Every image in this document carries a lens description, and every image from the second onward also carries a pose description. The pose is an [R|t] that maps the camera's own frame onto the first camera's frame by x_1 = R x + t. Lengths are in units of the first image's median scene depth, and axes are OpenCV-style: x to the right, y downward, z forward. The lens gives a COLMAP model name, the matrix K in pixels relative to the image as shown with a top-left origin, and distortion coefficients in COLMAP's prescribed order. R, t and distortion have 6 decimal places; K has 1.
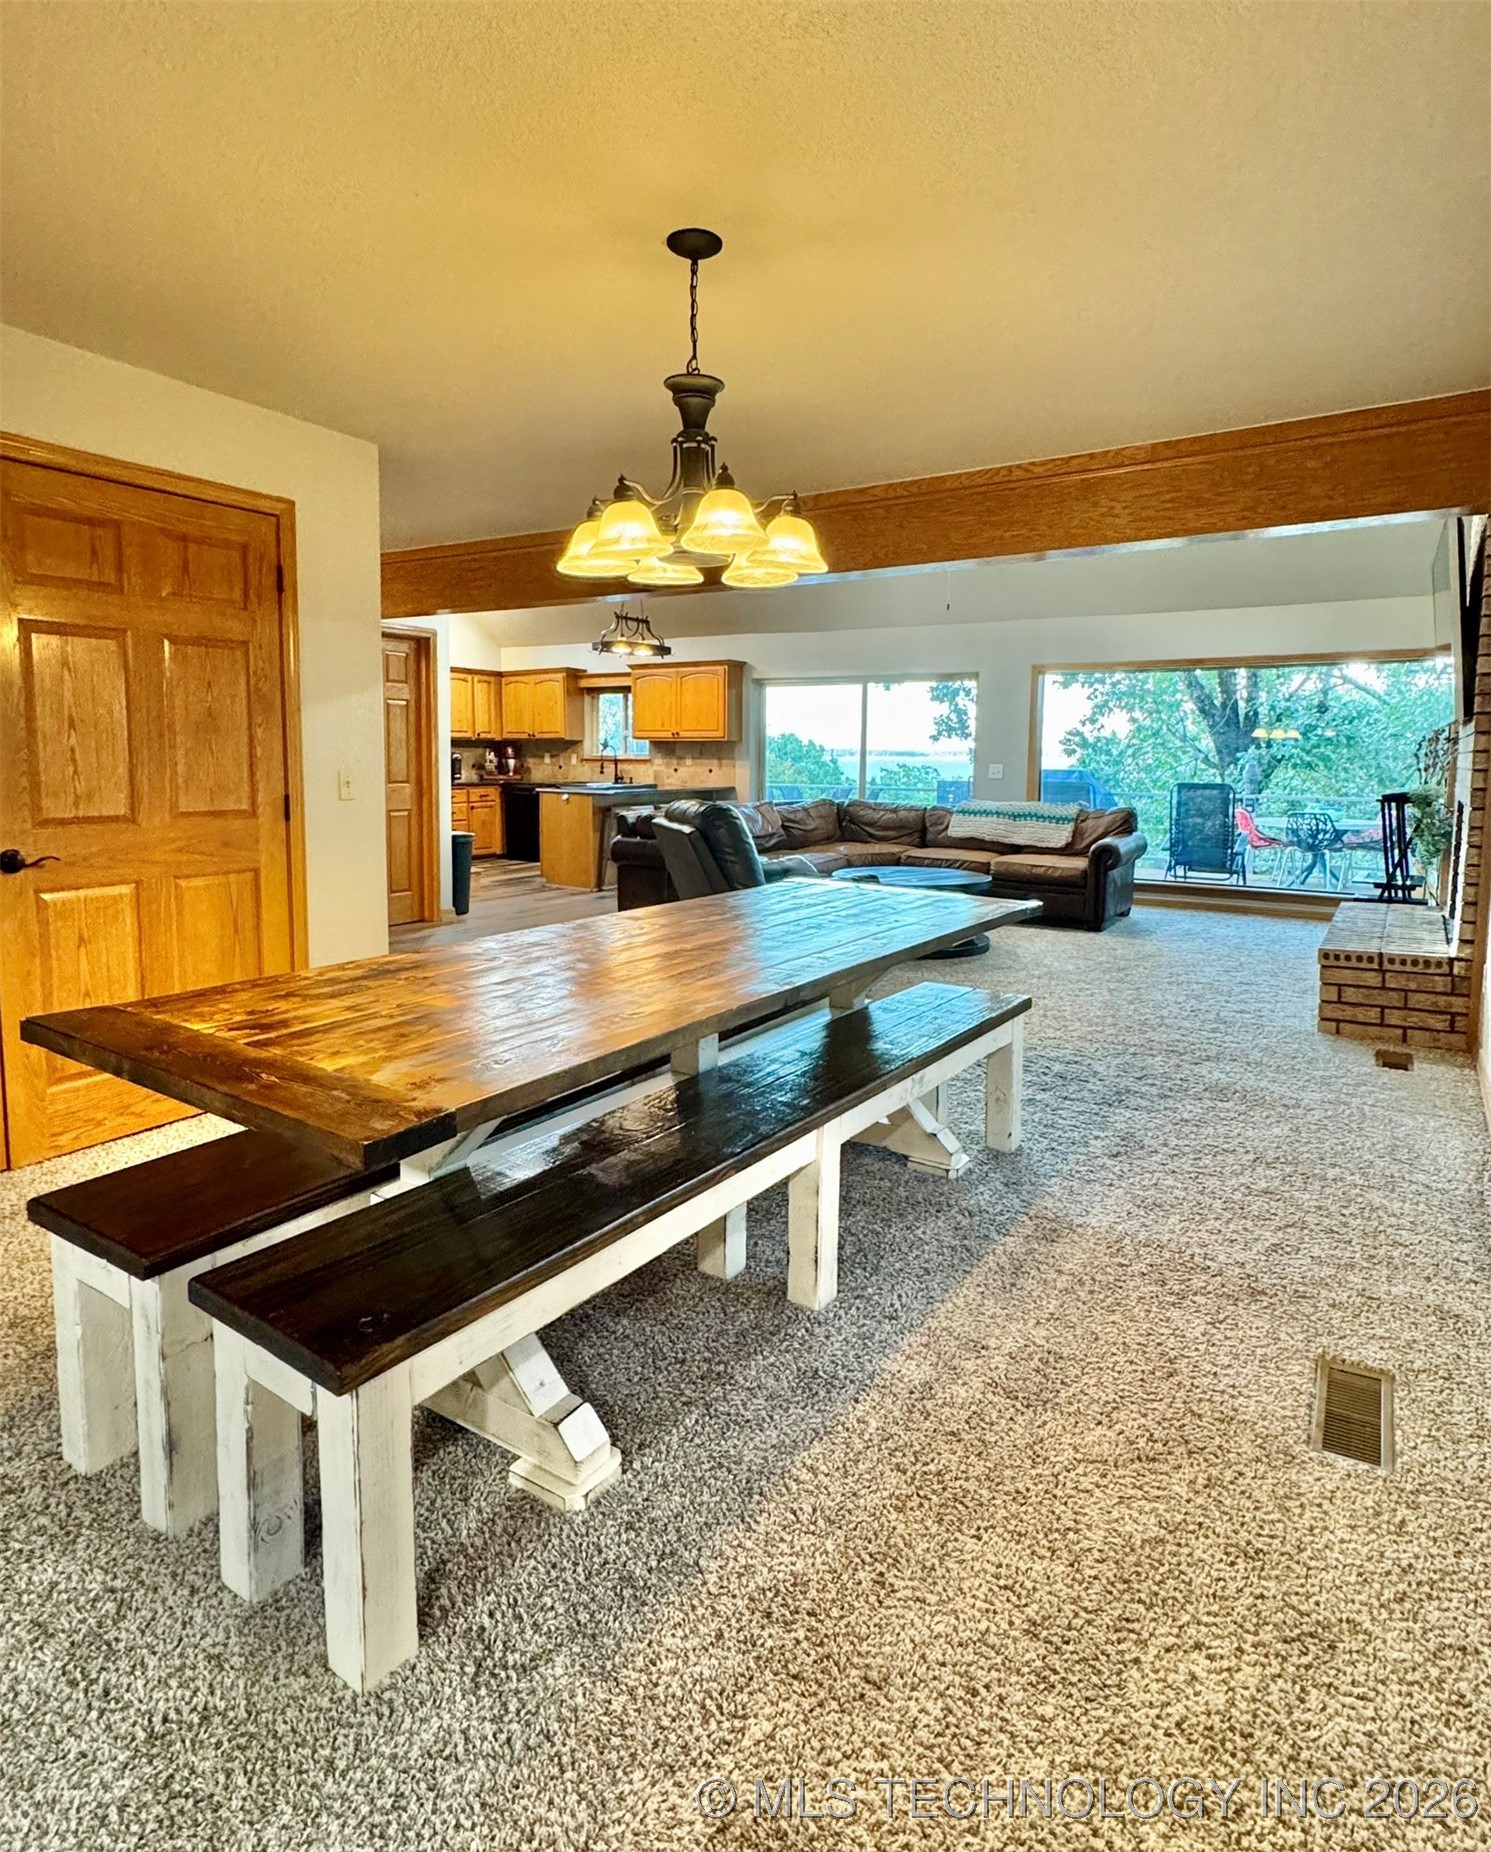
lens RADIAL K [[1028.9, 0, 749.2], [0, 1028.9, 851.0], [0, 0, 1]] dist [0.002303, 0.000035]
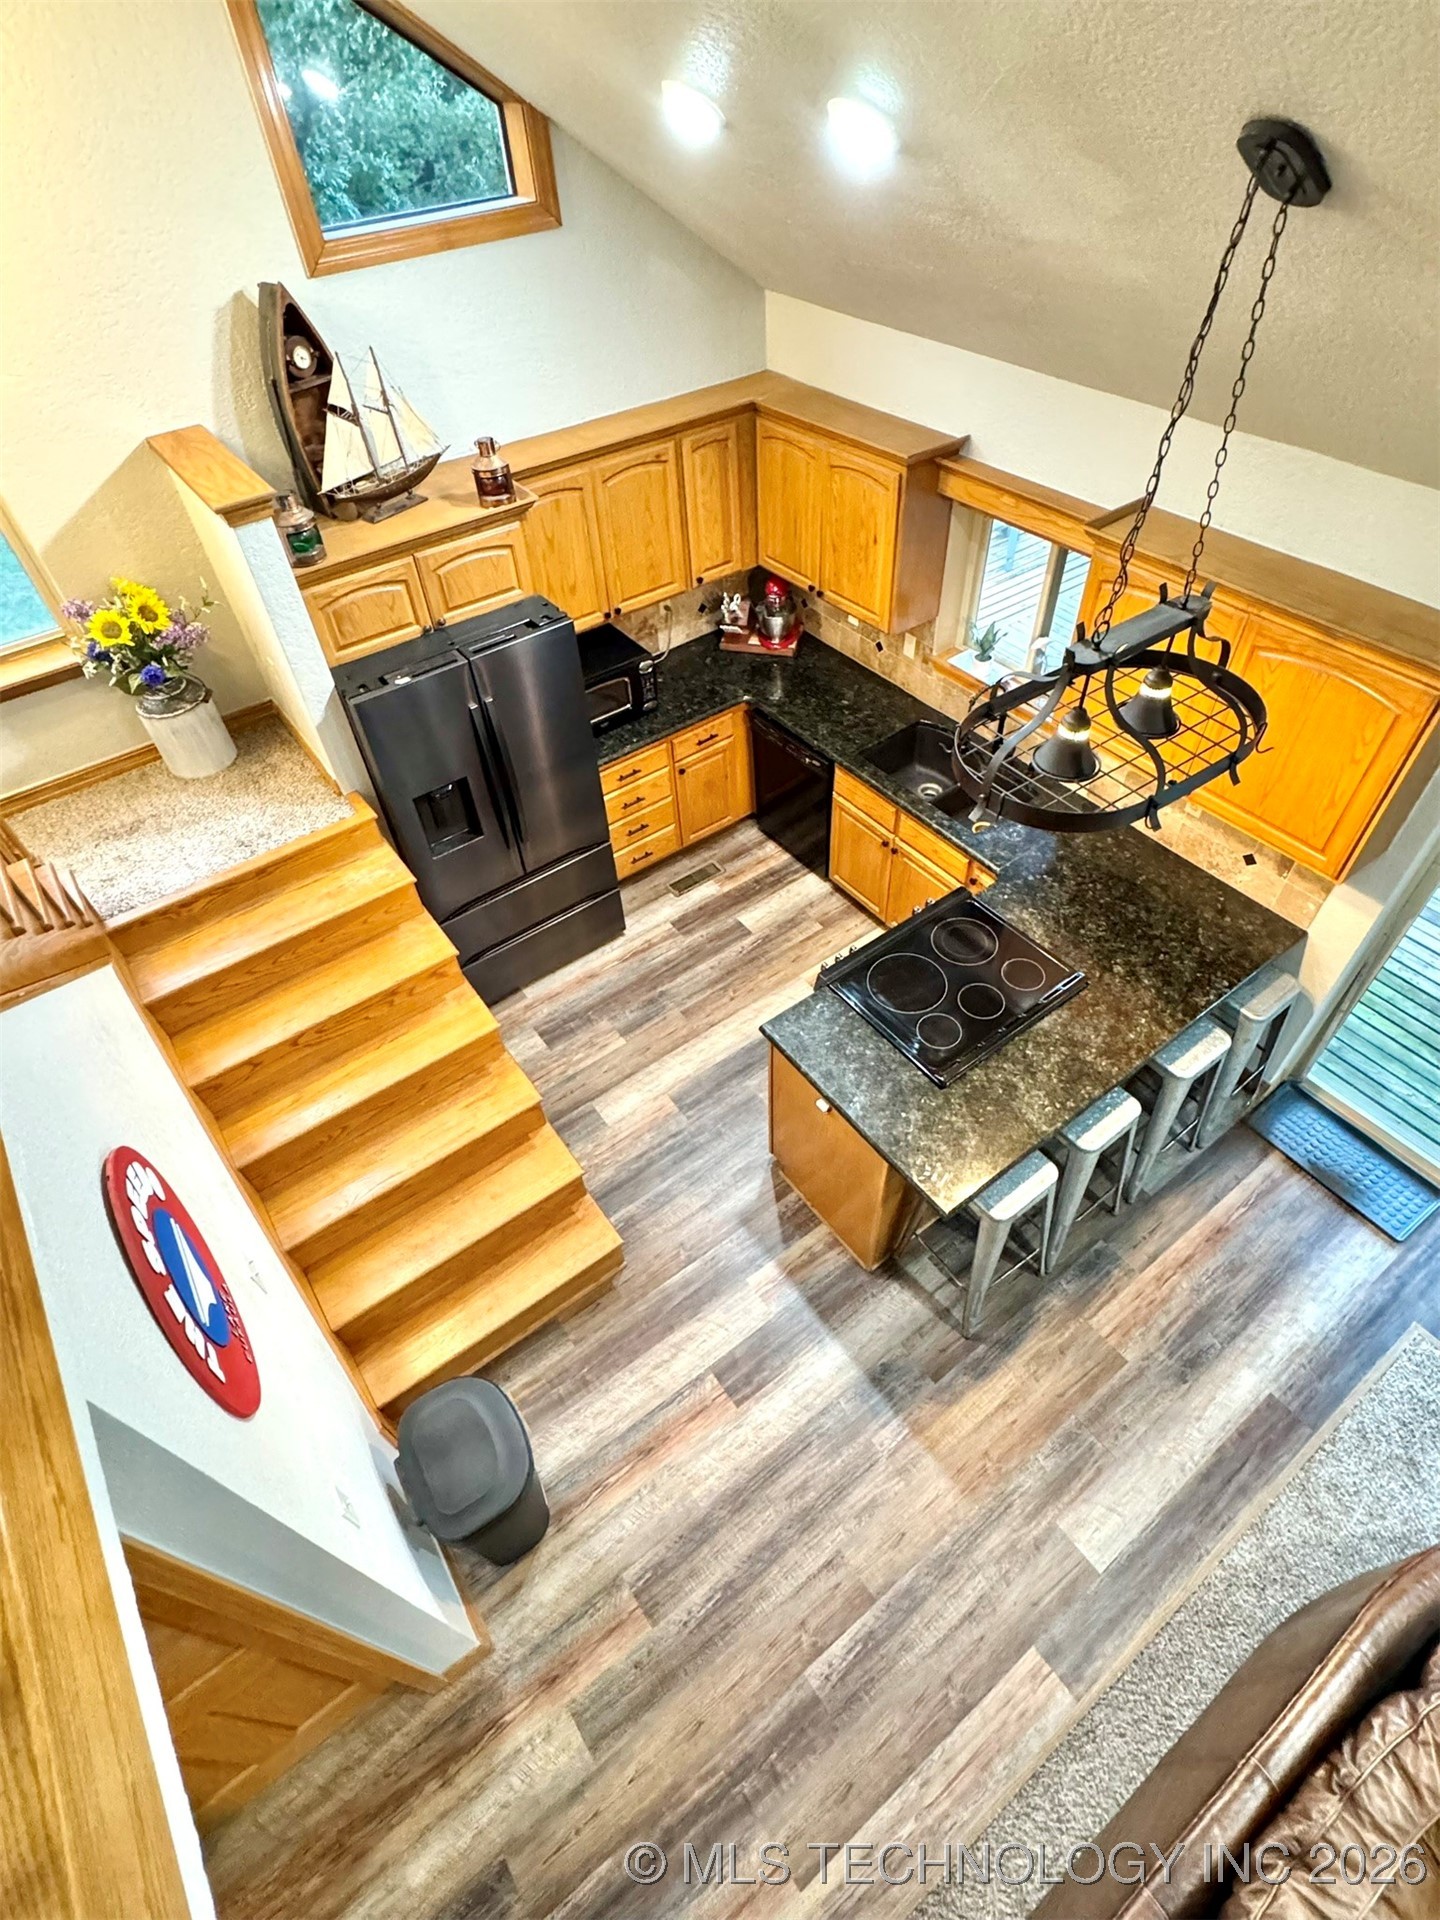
lens RADIAL K [[946.6, 0, 723.2], [0, 946.6, 956.2], [0, 0, 1]] dist [-0.003172, 0.001435]
pose [[0.930040, 0.232221, -0.284777, -0.102689], [0.018276, 0.744802, 0.667036, -0.265881], [0.367002, -0.625575, 0.688452, 0.632838]]
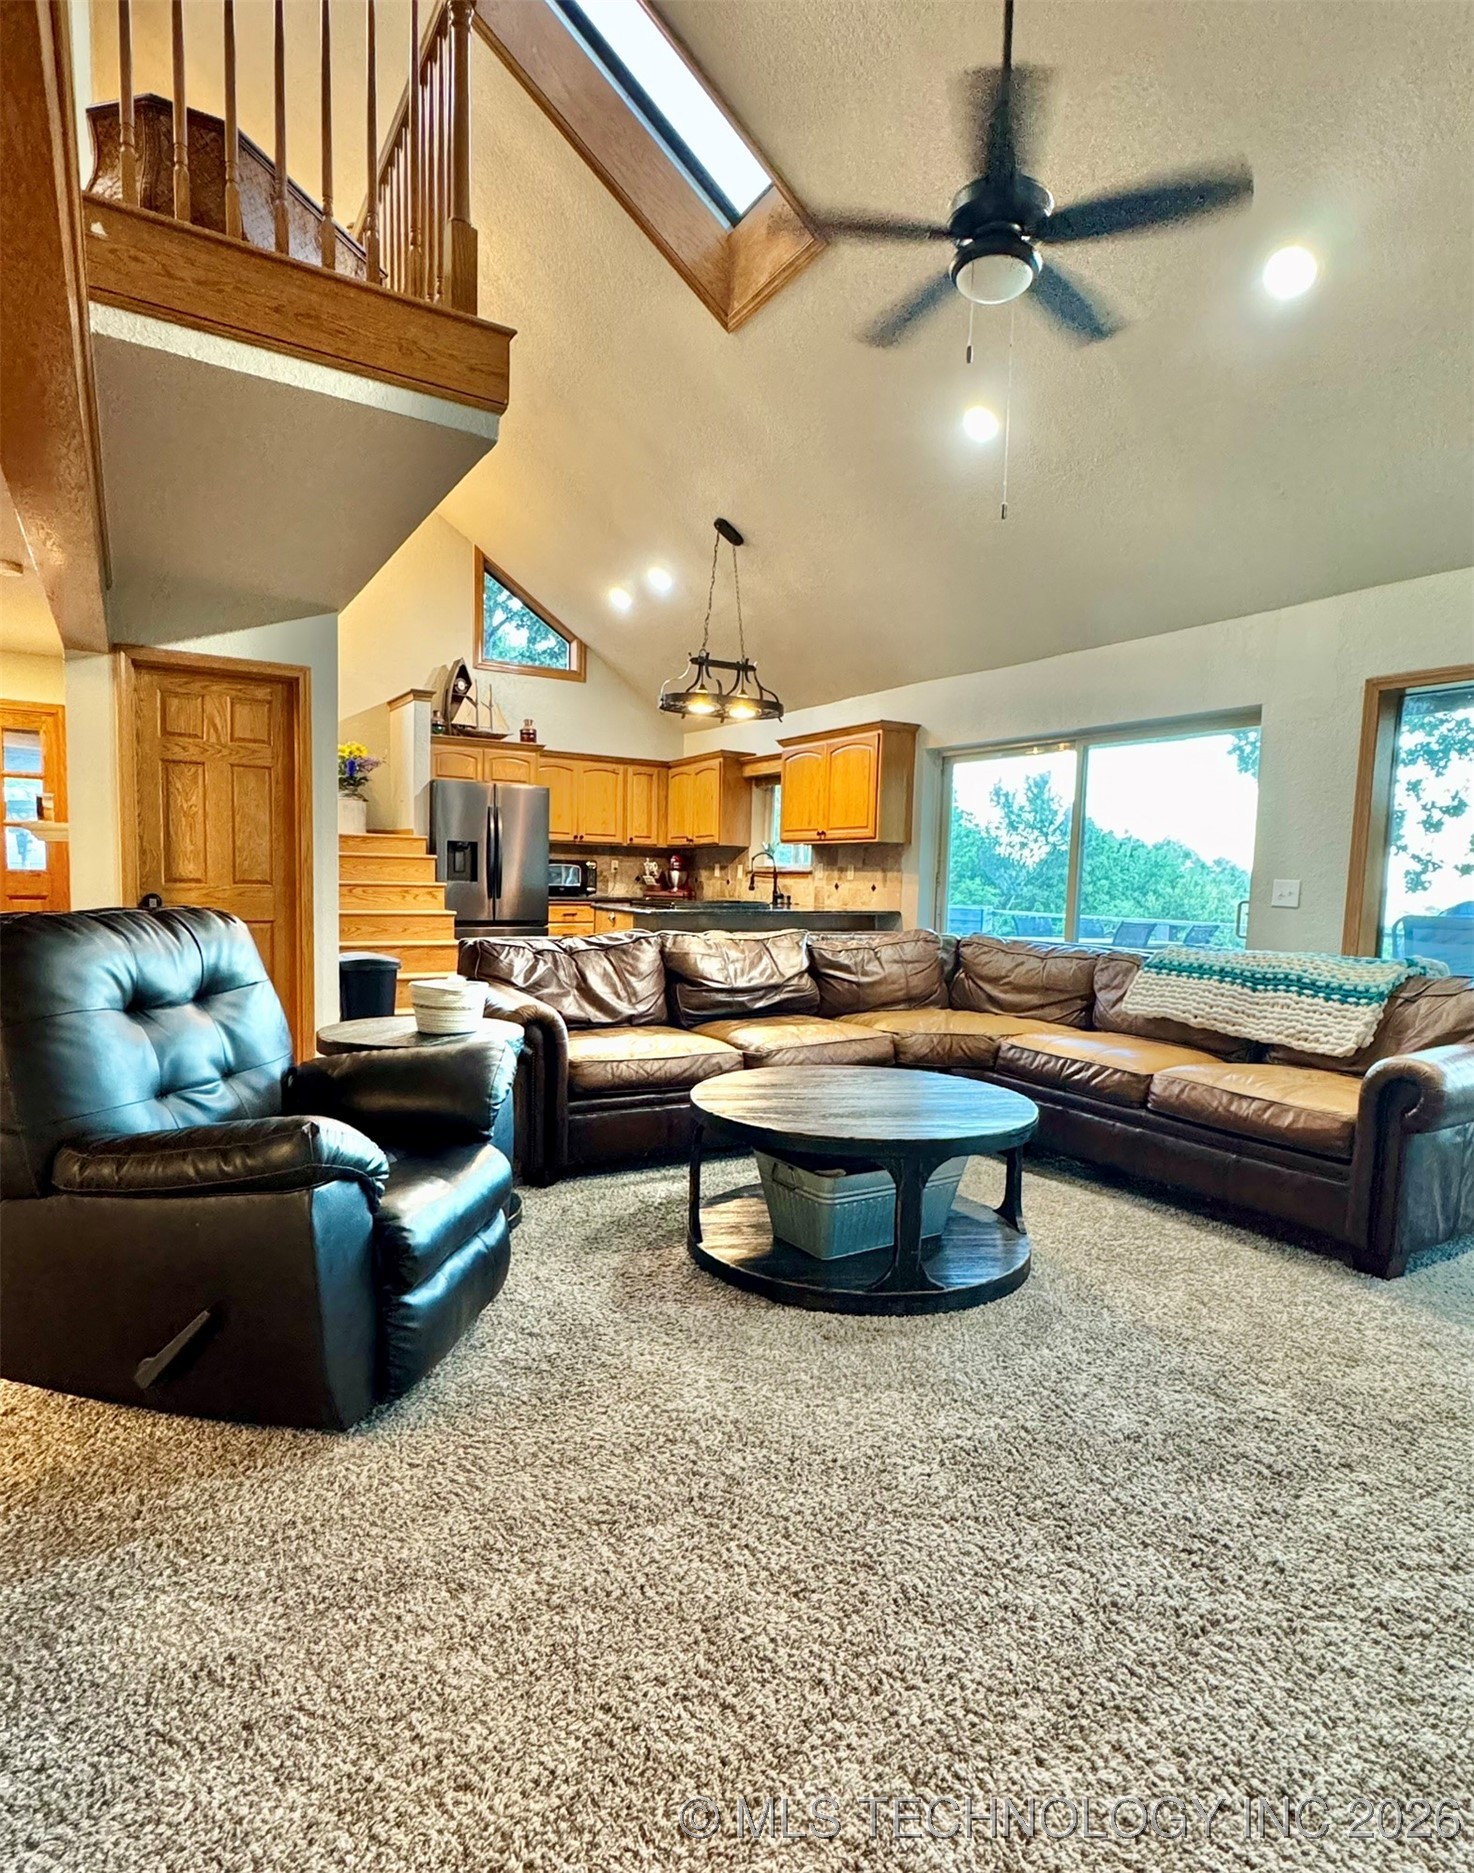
lens RADIAL K [[1017.4, 0, 747.2], [0, 1017.4, 973.7], [0, 0, 1]] dist [-0.020661, 0.014880]
pose [[0.893991, 0.056509, -0.444508, 0.181184], [-0.060429, 0.998158, 0.005358, -0.017913], [0.443992, 0.022071, 0.895759, 0.332109]]
